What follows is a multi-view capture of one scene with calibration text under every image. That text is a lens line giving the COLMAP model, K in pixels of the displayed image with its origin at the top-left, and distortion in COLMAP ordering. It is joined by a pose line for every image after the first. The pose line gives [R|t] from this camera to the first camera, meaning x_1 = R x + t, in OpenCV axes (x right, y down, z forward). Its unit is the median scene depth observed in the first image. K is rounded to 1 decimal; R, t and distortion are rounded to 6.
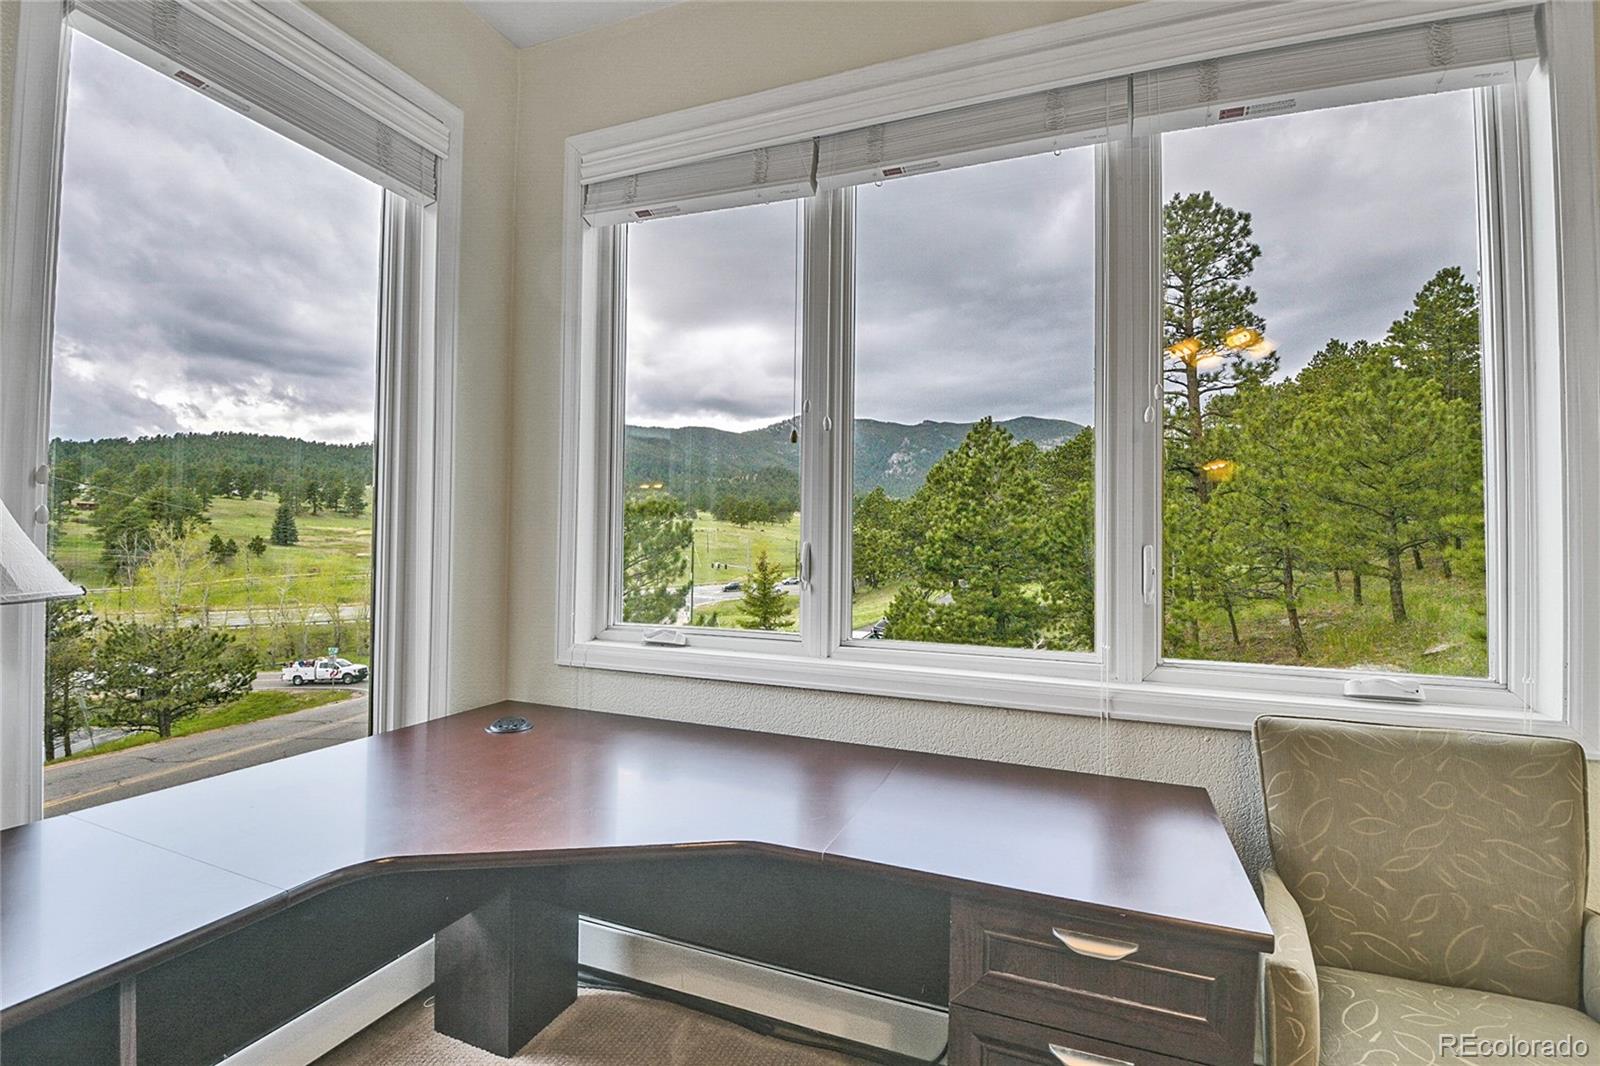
lens RADIAL K [[719.3, 0, 800.3], [0, 719.3, 532.9], [0, 0, 1]] dist [-0.024847, -0.000727]
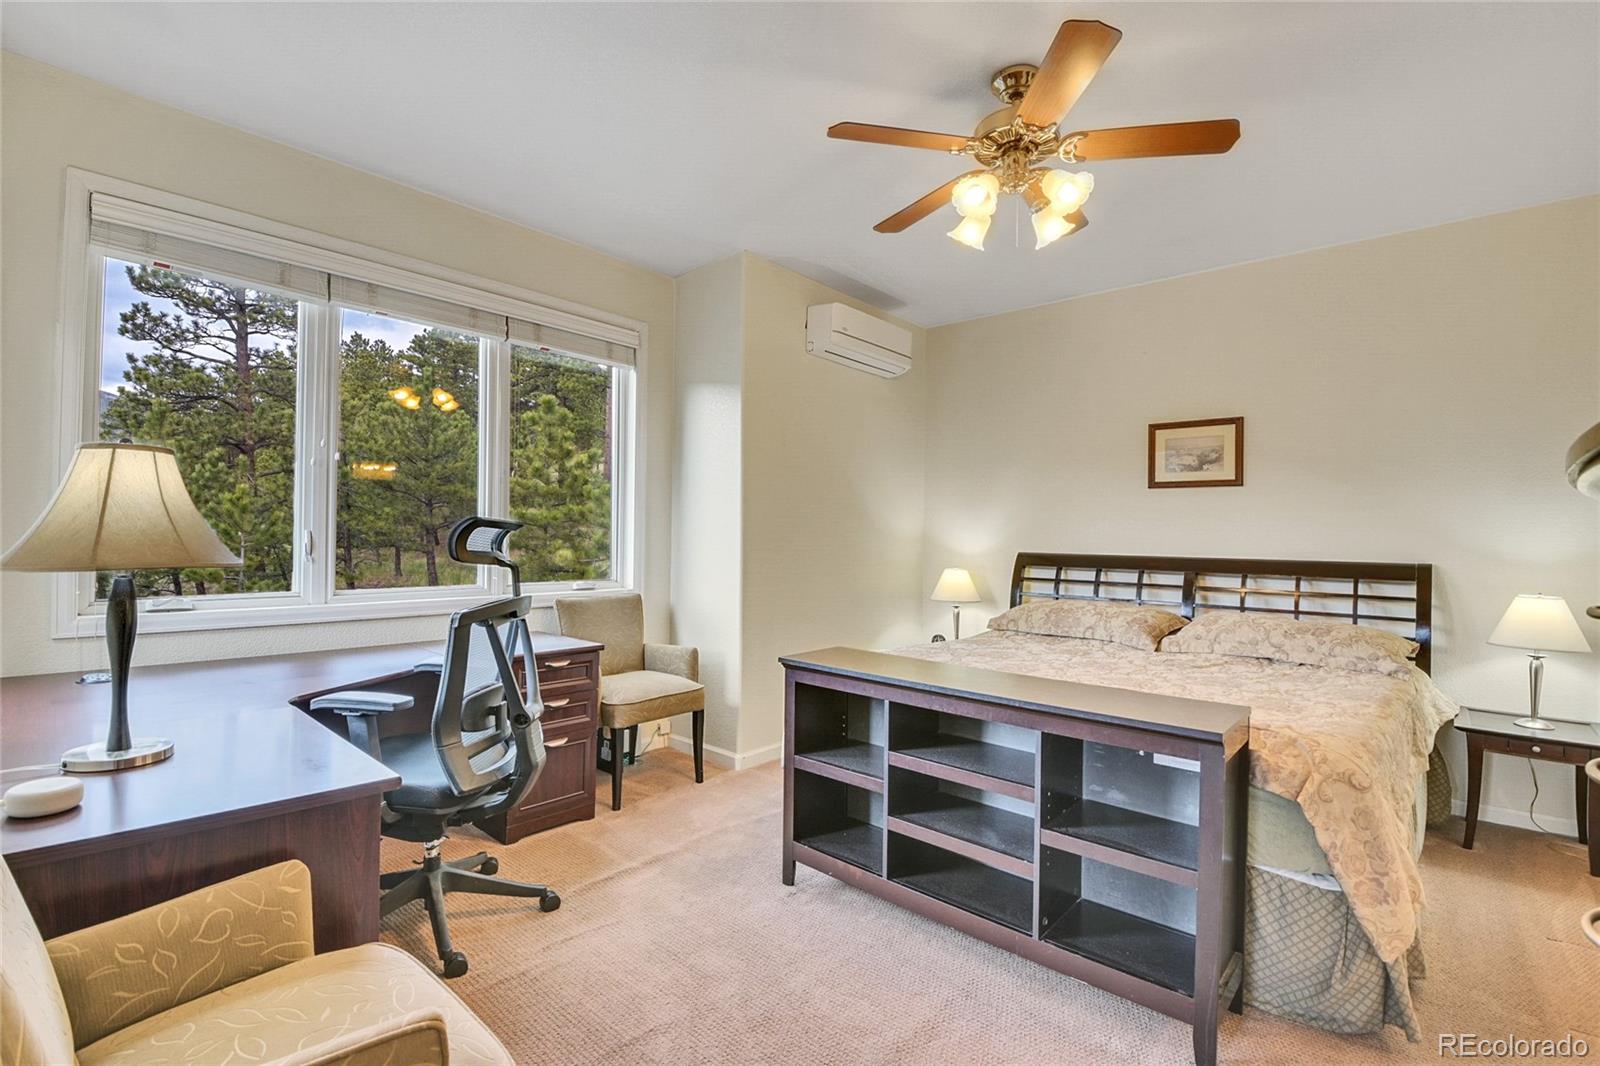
lens RADIAL K [[719.3, 0, 797.9], [0, 719.3, 527.9], [0, 0, 1]] dist [-0.024847, -0.000727]
pose [[0.351510, 0.002088, 0.936182, -0.101643], [-0.023060, 0.999713, 0.006428, -0.002524], [-0.935900, -0.023848, 0.351458, -0.049981]]
